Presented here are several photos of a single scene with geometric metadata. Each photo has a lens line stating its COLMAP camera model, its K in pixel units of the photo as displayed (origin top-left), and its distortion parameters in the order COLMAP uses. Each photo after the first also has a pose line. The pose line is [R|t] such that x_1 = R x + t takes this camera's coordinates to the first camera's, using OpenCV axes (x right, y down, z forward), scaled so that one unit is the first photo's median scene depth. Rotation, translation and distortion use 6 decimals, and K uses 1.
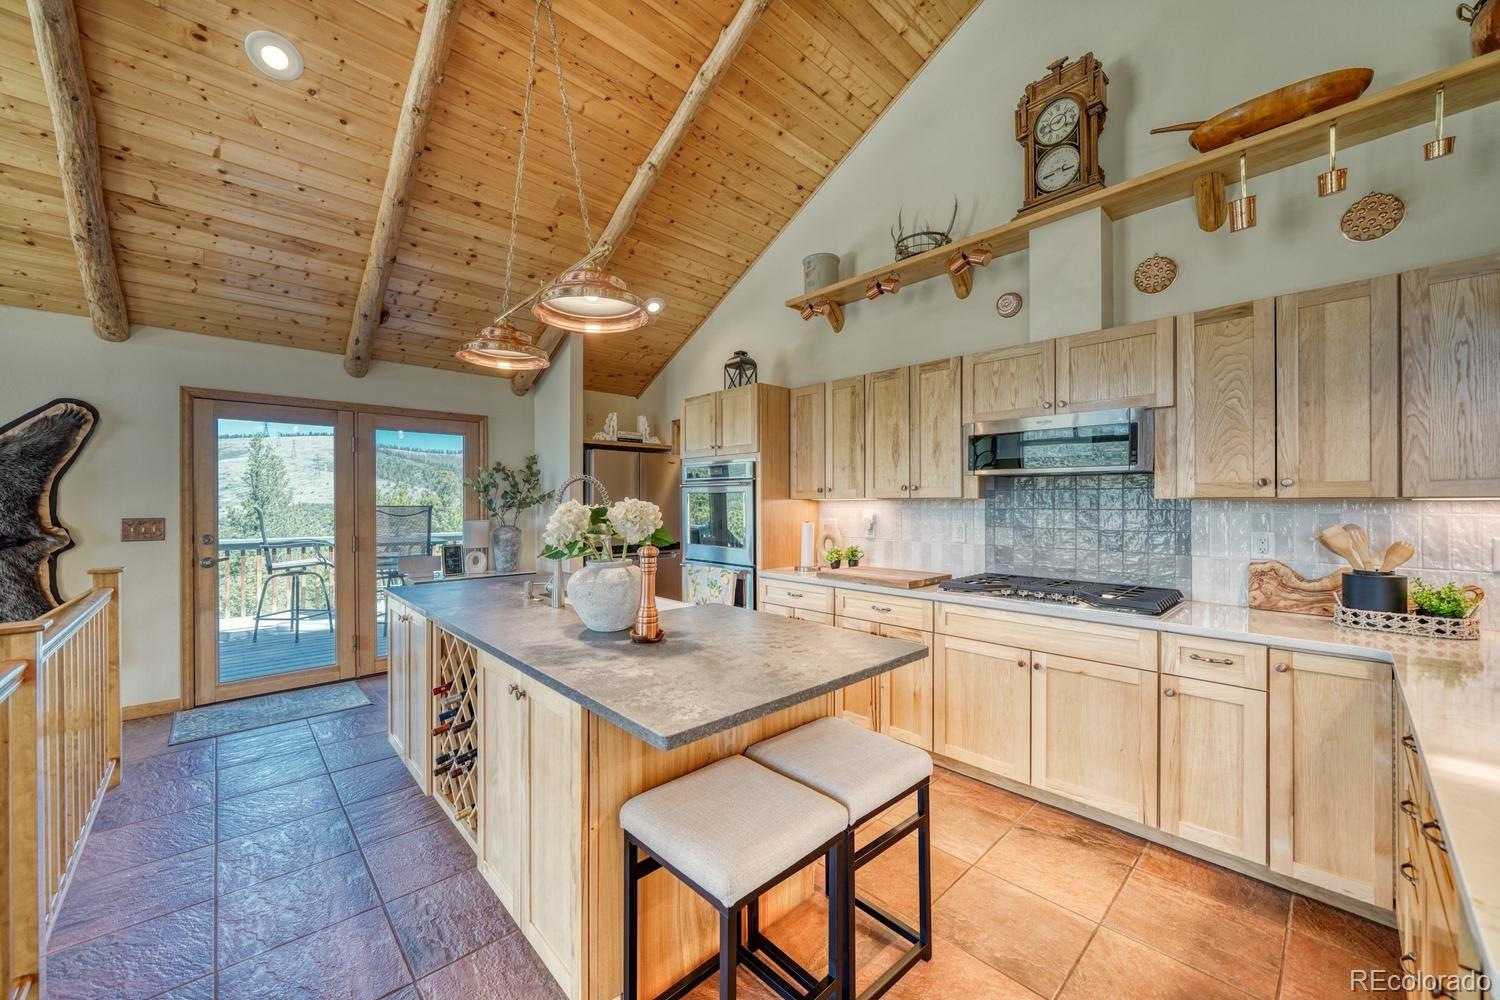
lens RADIAL K [[556.0, 0, 739.9], [0, 556.0, 503.9], [0, 0, 1]] dist [-0.007968, 0.000904]
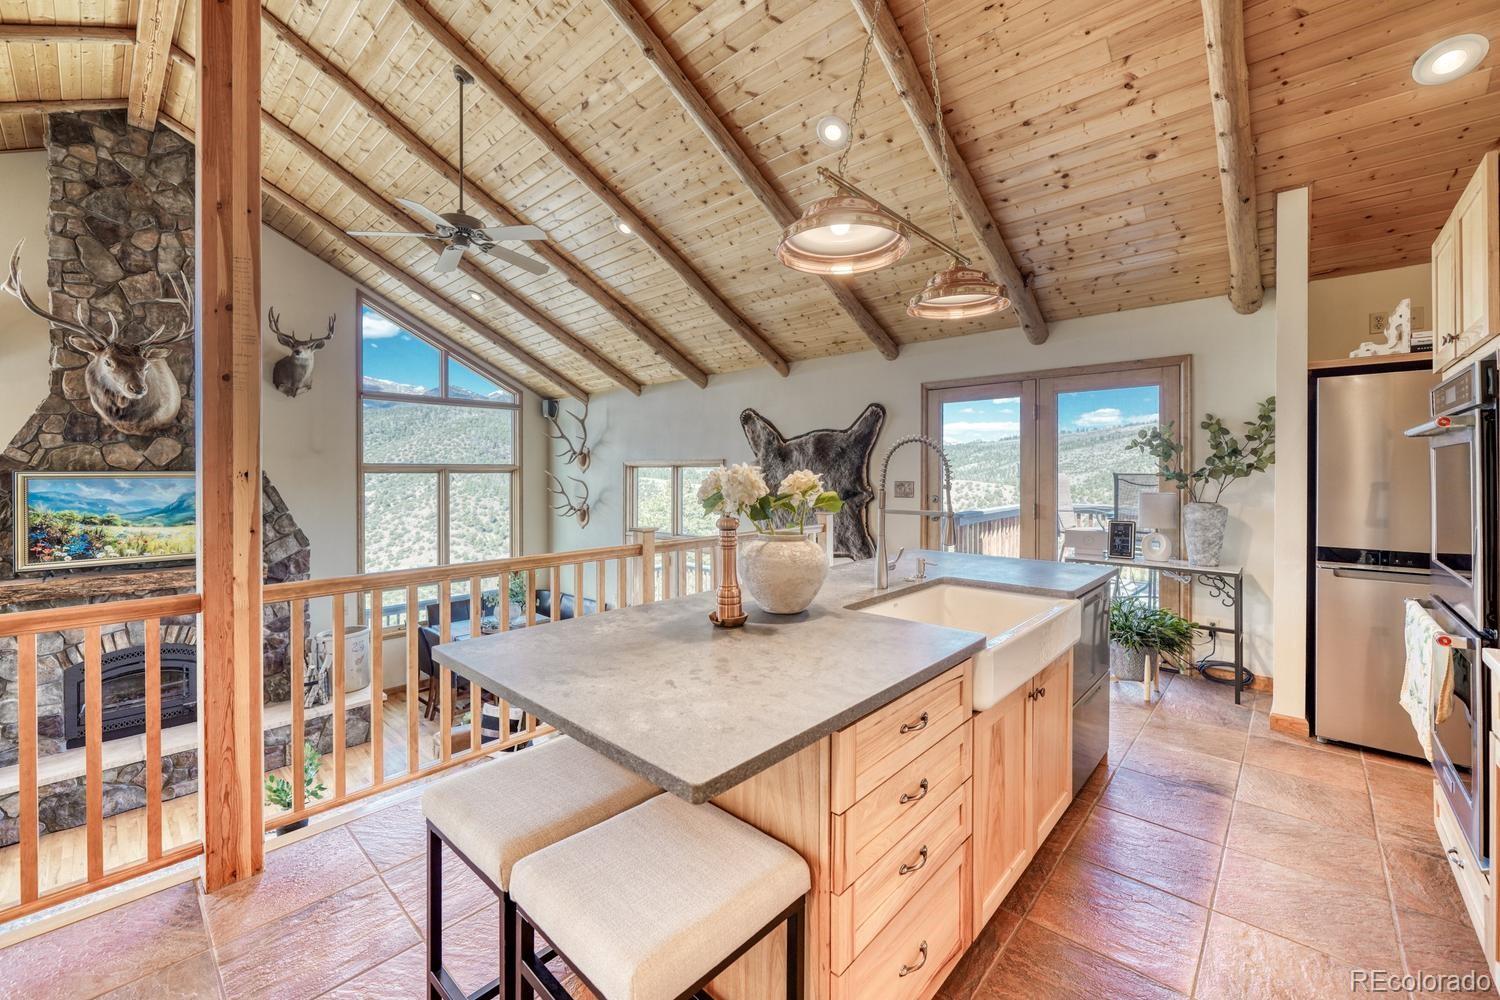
lens RADIAL K [[602.2, 0, 763.6], [0, 602.2, 472.9], [0, 0, 1]] dist [-0.008871, 0.001008]
pose [[0.088814, 0.003204, -0.996043, 0.431864], [-0.002837, 0.999992, 0.002964, 0.000308], [0.996044, 0.002563, 0.088822, 0.525194]]
